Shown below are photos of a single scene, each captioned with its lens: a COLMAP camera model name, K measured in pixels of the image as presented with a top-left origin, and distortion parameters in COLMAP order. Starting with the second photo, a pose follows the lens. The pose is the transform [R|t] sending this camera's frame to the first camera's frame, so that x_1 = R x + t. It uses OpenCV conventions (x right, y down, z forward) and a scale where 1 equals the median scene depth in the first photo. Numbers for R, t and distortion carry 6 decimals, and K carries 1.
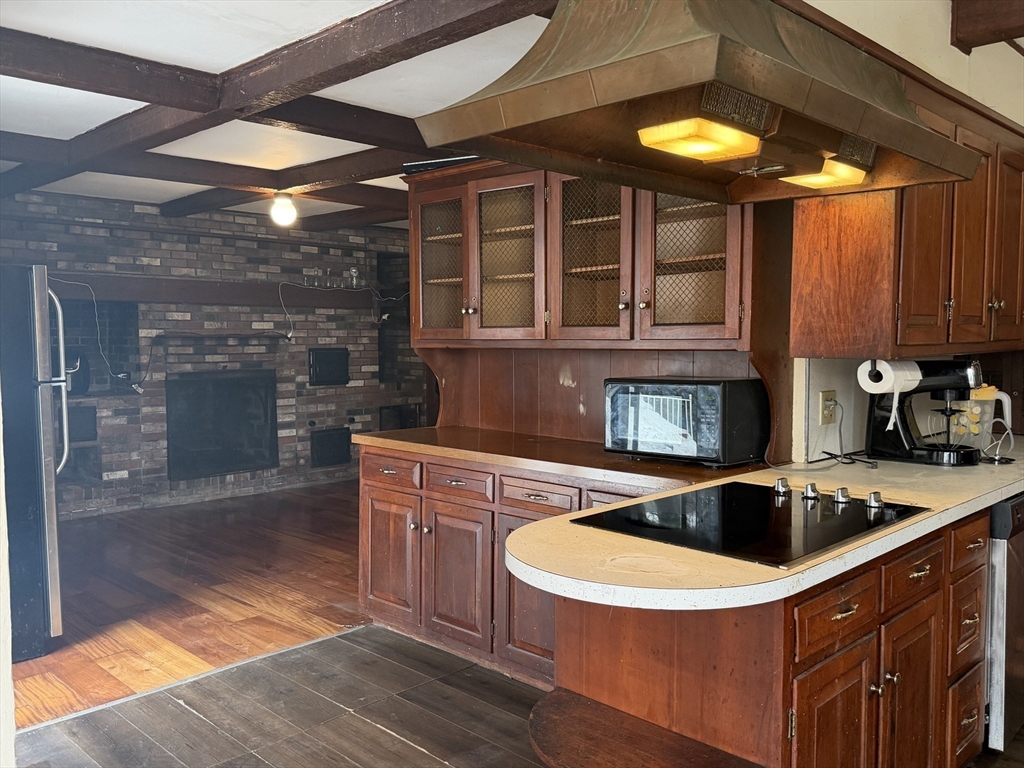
lens RADIAL K [[853.5, 0, 516.6], [0, 853.5, 385.5], [0, 0, 1]] dist [0.044988, -0.045561]
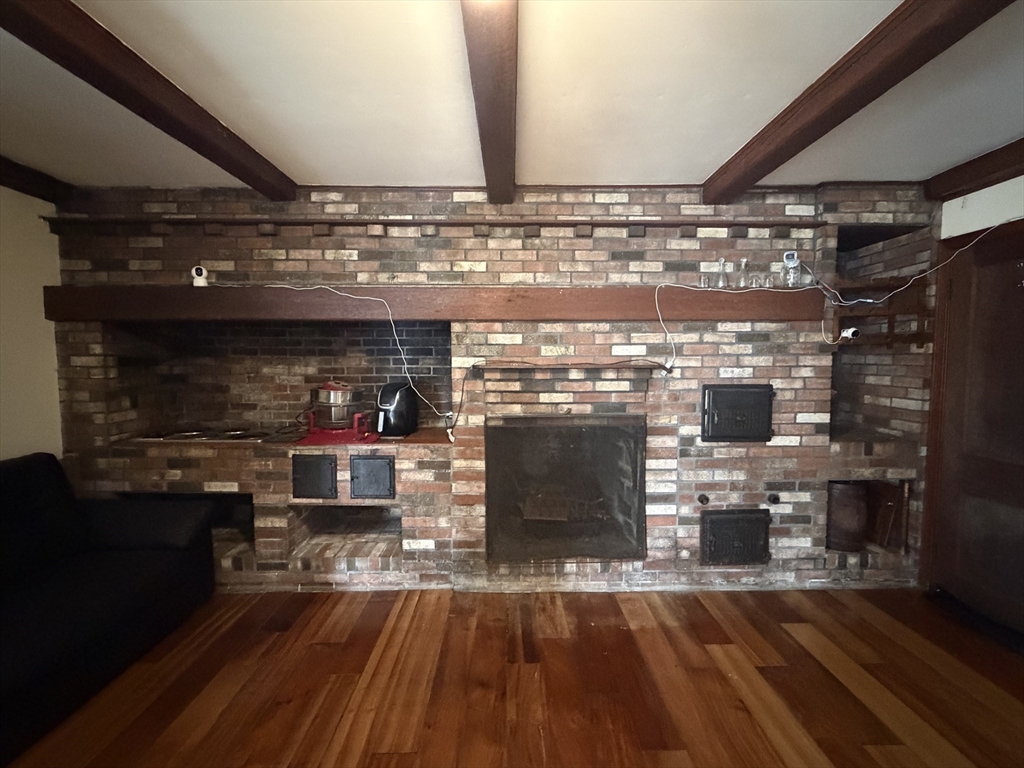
lens RADIAL K [[443.4, 0, 514.1], [0, 443.4, 388.3], [0, 0, 1]] dist [0.002152, 0.000106]
pose [[0.720112, 0.044068, -0.692457, -0.117968], [-0.038991, 0.998974, 0.023026, -0.044798], [0.692761, 0.010418, 0.721092, 0.688152]]
